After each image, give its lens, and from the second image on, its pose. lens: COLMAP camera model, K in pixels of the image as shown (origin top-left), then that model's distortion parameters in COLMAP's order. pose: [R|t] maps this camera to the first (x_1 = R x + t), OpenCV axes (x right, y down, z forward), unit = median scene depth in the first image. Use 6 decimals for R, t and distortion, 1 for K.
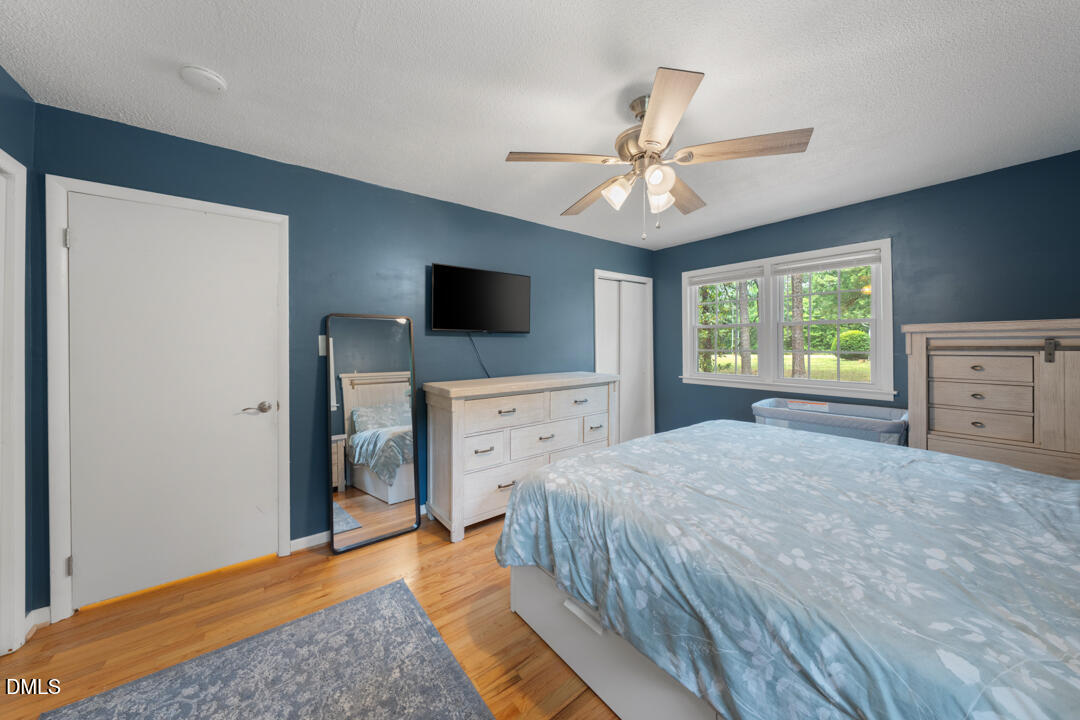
lens RADIAL K [[363.3, 0, 550.1], [0, 363.3, 344.0], [0, 0, 1]] dist [-0.003367, 0.000087]
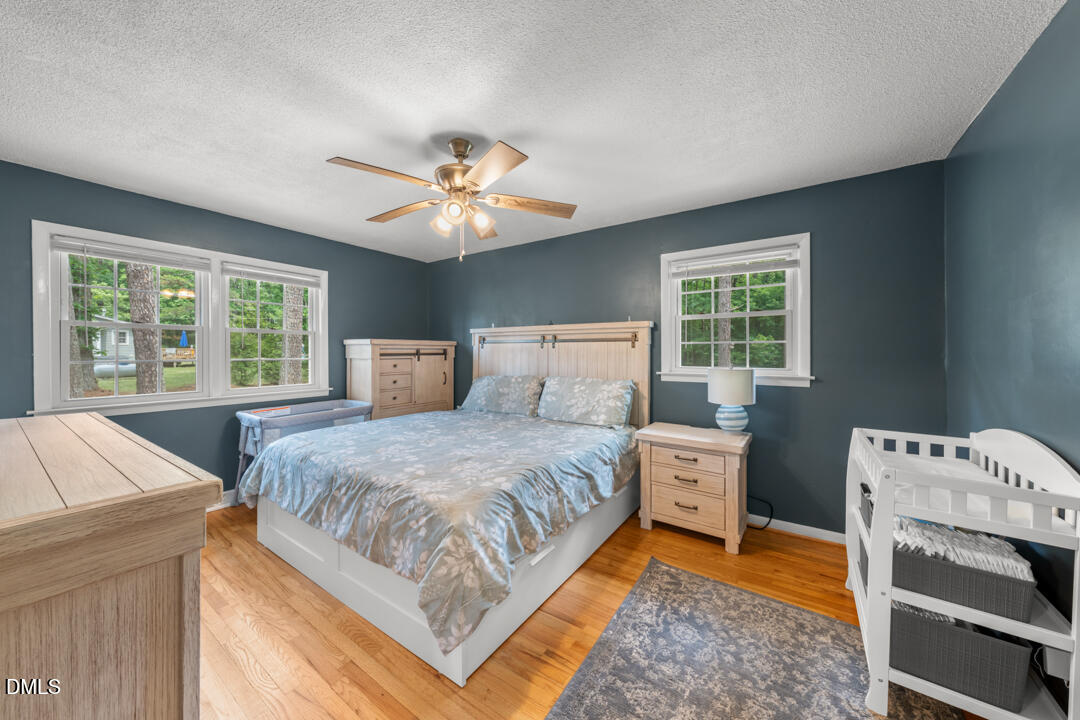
lens RADIAL K [[363.3, 0, 540.9], [0, 363.3, 354.1], [0, 0, 1]] dist [-0.003367, 0.000087]
pose [[-0.281487, -0.001921, 0.959563, -0.940024], [0.001873, 0.999995, 0.002552, 0.008343], [-0.959563, 0.002516, -0.281482, 1.093450]]
